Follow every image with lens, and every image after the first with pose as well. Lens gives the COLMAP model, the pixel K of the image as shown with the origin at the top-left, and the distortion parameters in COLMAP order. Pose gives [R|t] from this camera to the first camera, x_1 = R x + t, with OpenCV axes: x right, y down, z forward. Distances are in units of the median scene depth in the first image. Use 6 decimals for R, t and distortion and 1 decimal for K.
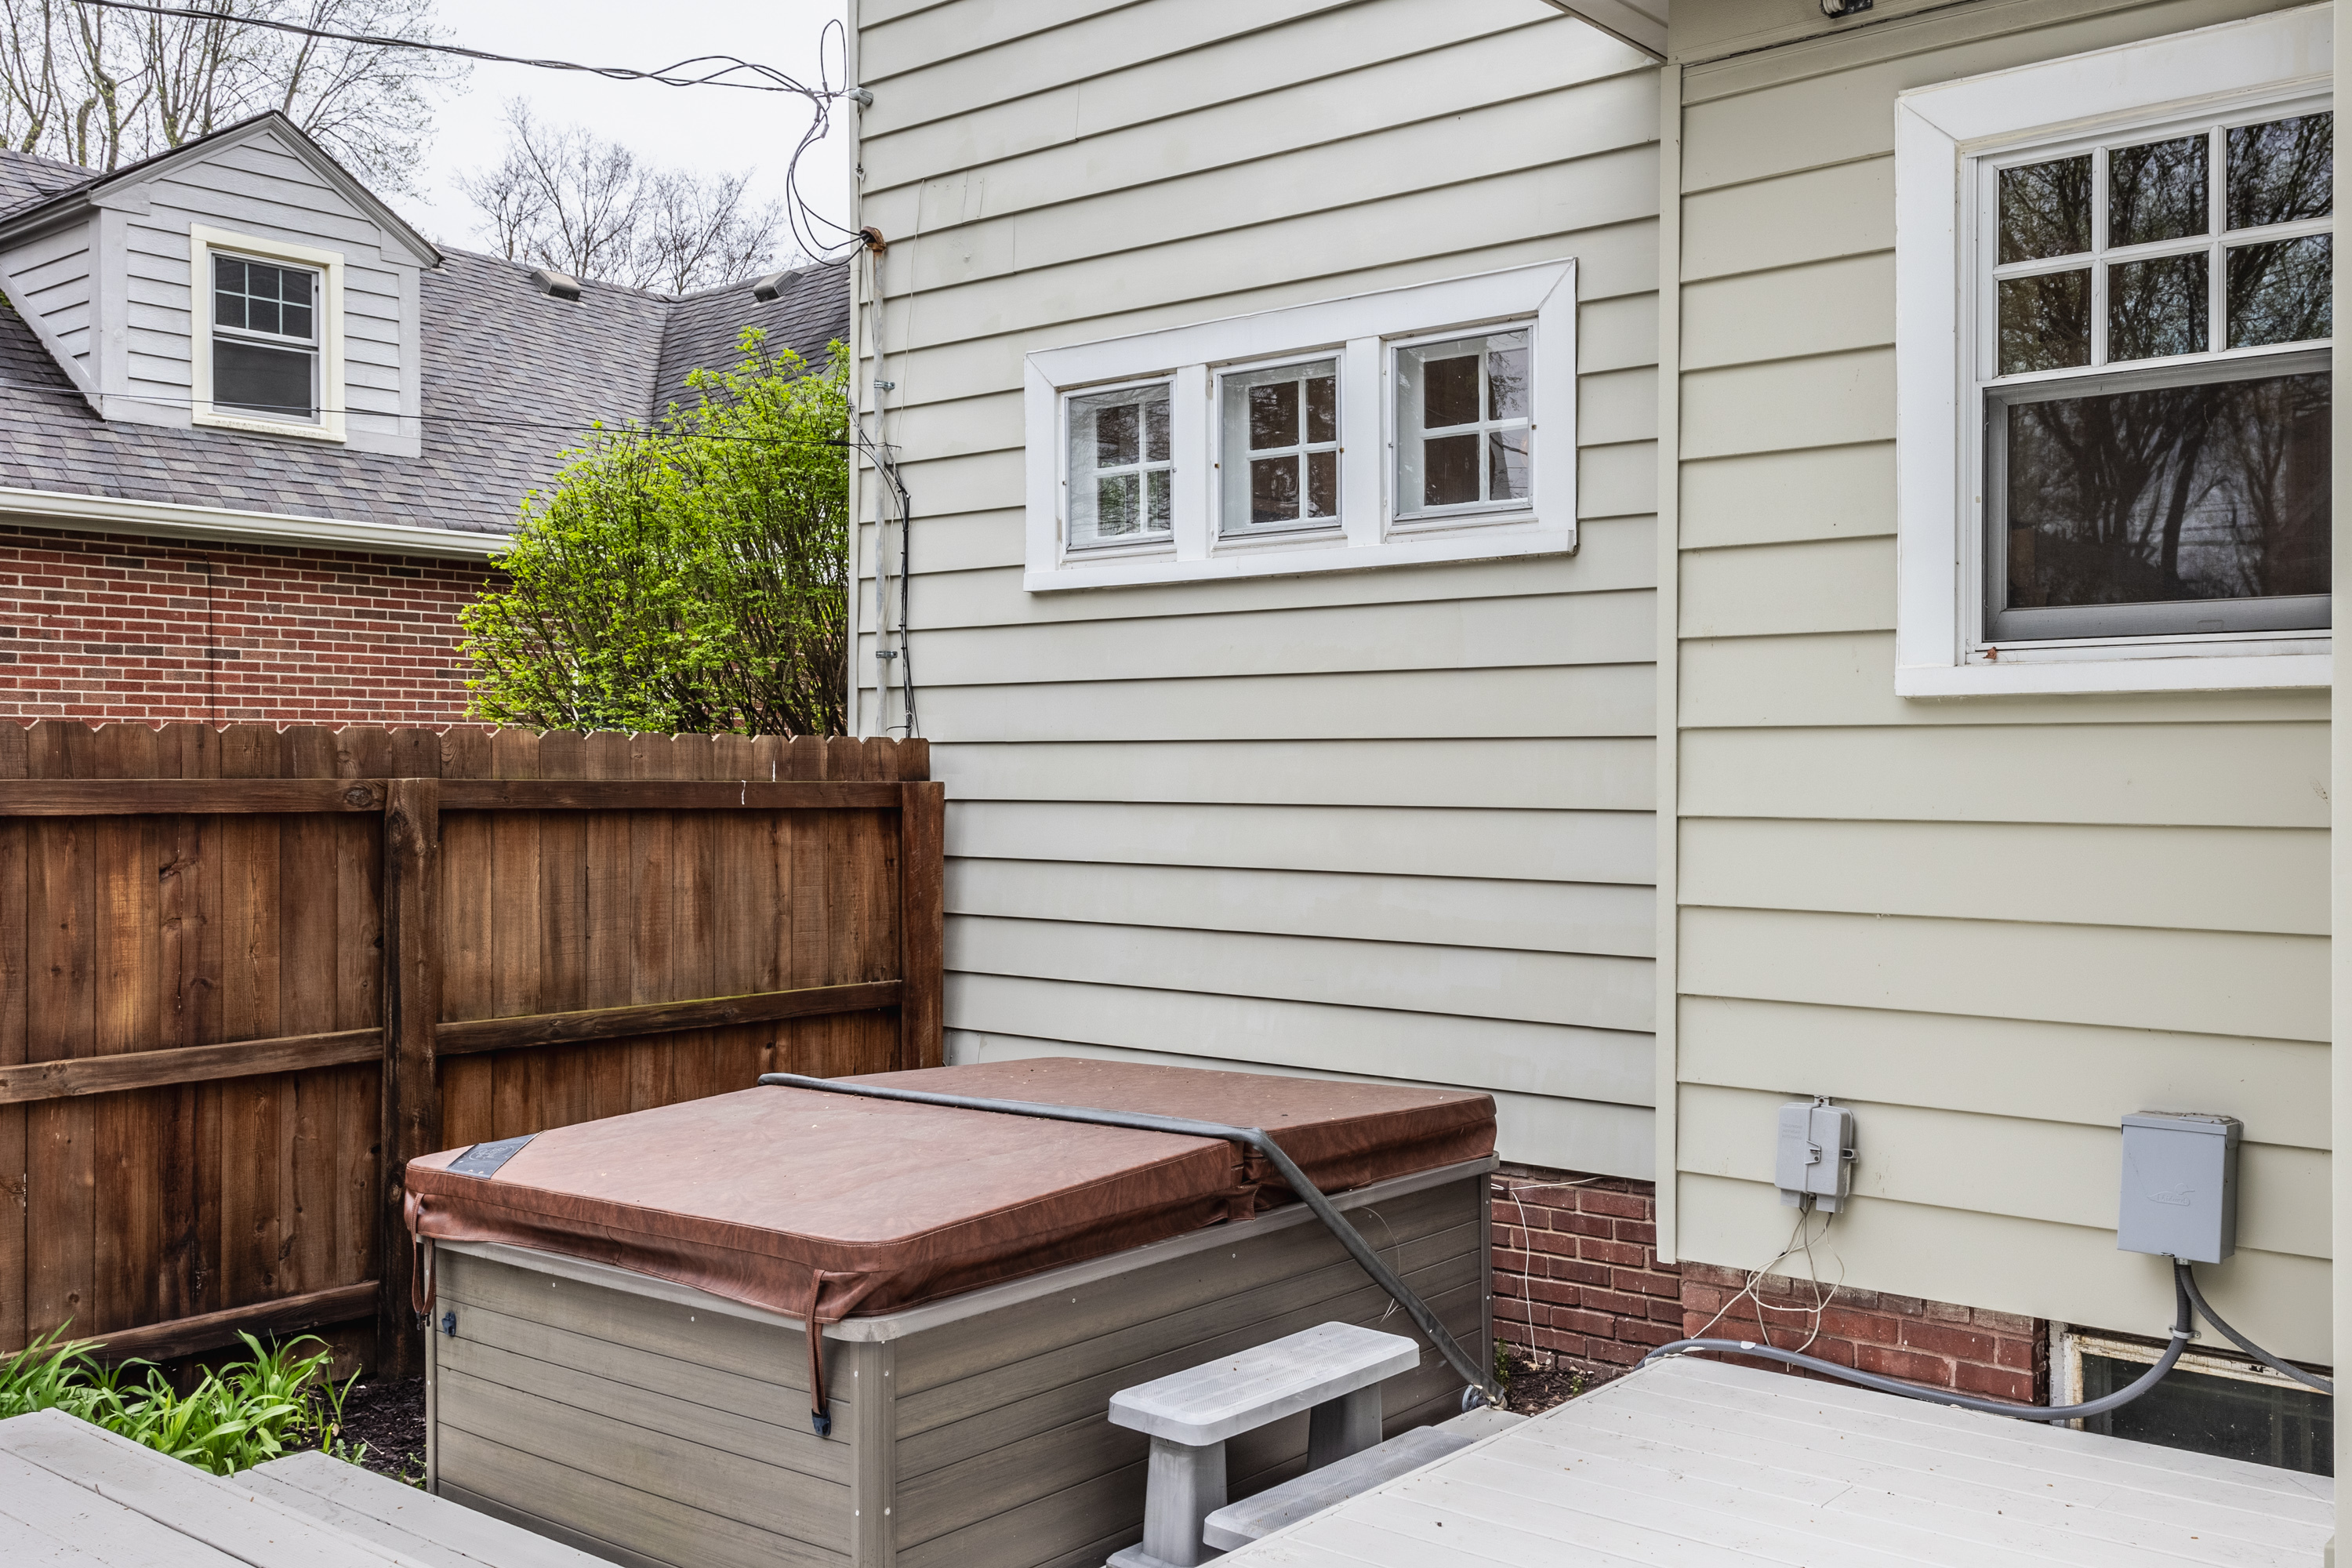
lens RADIAL K [[2239.2, 0, 1178.4], [0, 2239.2, 778.3], [0, 0, 1]] dist [-0.017247, 0.000000]
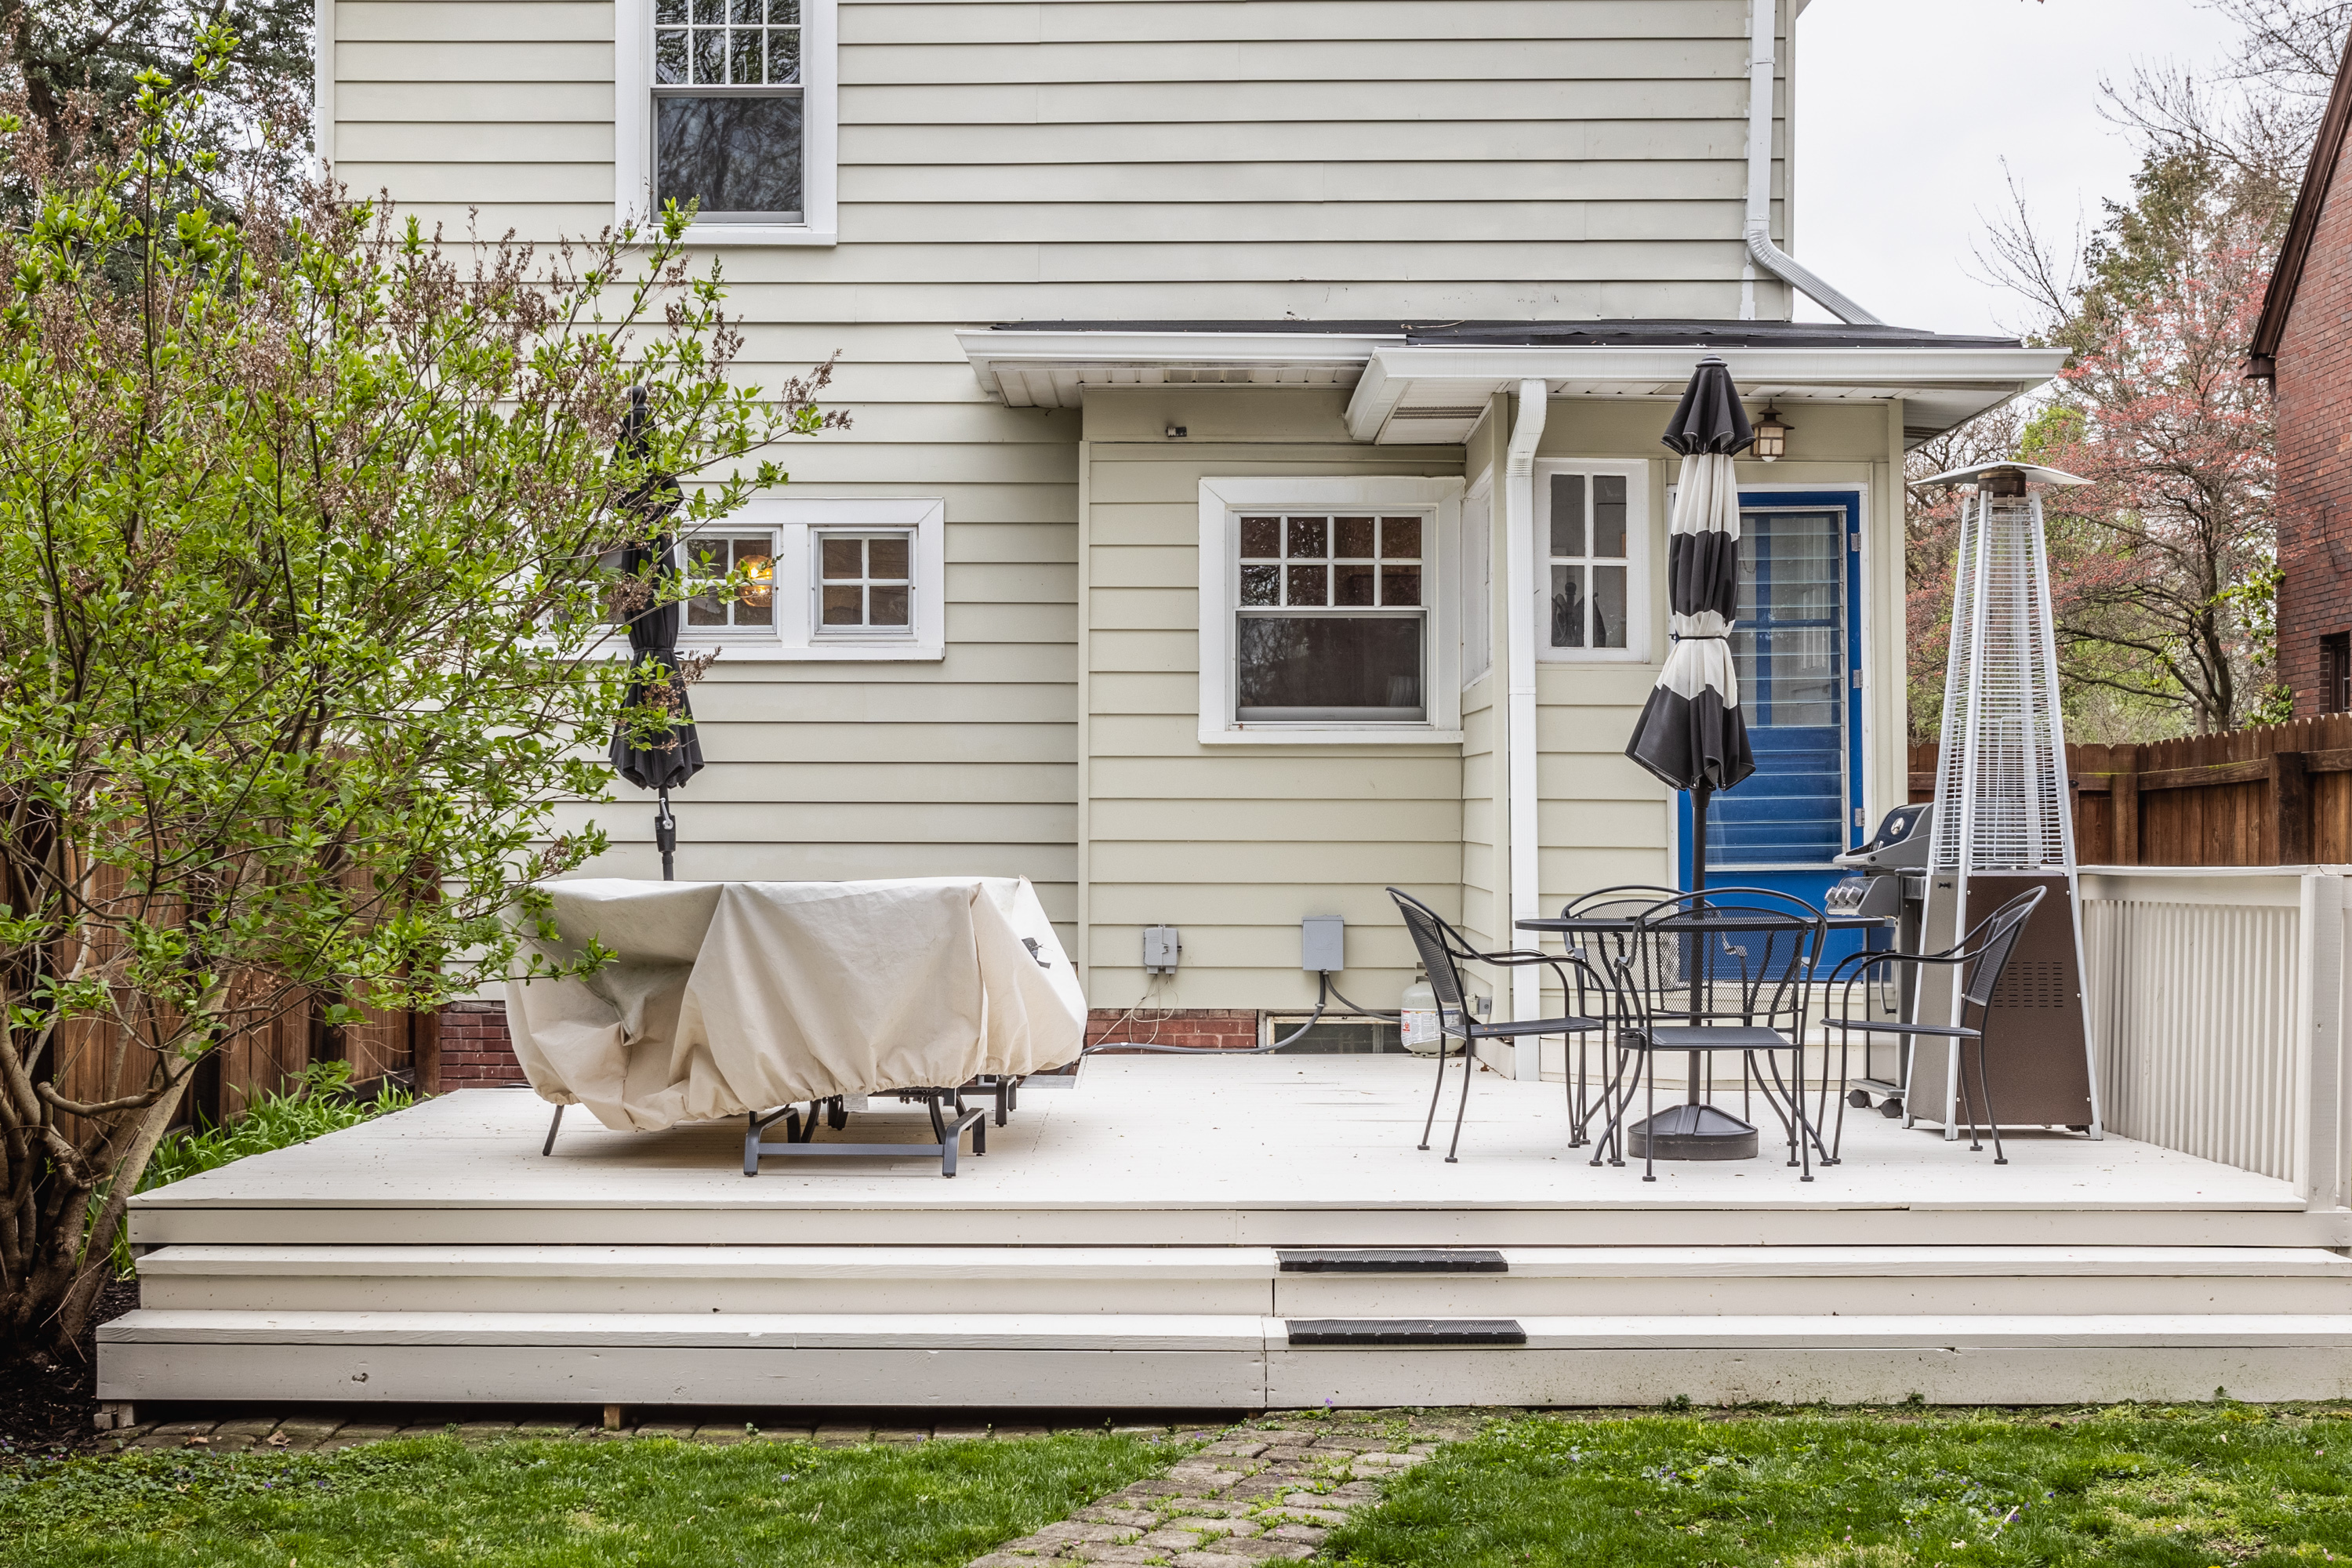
lens RADIAL K [[2687.9, 0, 1173.5], [0, 2687.9, 787.3], [0, 0, 1]] dist [0.006137, 0.000000]
pose [[0.768256, 0.002570, 0.640138, -1.442831], [0.000366, 0.999990, -0.004454, 0.019798], [-0.640143, 0.003656, 0.768247, -1.075764]]
